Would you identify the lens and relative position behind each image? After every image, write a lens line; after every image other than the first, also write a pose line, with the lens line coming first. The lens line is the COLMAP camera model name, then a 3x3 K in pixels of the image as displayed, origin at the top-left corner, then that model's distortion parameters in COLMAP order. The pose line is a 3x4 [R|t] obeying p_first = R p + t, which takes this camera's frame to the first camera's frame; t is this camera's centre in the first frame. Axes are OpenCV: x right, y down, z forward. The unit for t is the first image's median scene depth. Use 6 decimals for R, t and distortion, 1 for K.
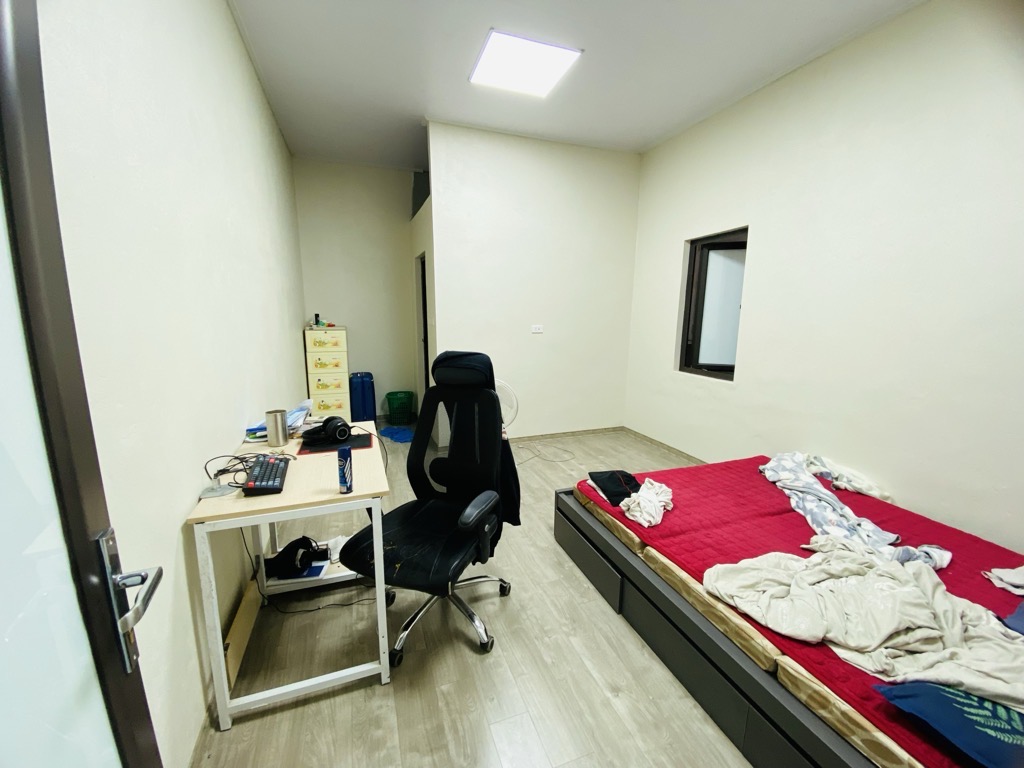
lens RADIAL K [[416.3, 0, 512.3], [0, 416.3, 382.3], [0, 0, 1]] dist [0.025503, -0.022237]
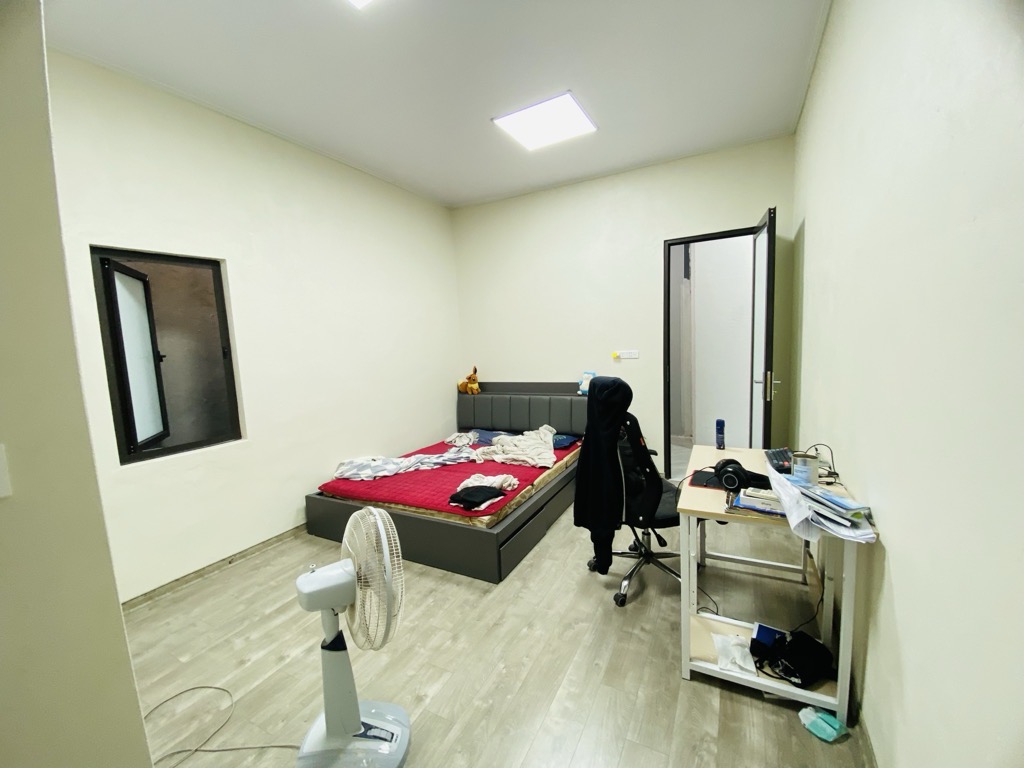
lens RADIAL K [[416.3, 0, 512.3], [0, 416.3, 382.3], [0, 0, 1]] dist [0.025503, -0.022237]
pose [[-0.674544, -0.045259, 0.736846, -0.661034], [0.166943, 0.962911, 0.211972, -0.288767], [-0.719111, 0.265996, -0.641970, 1.627615]]
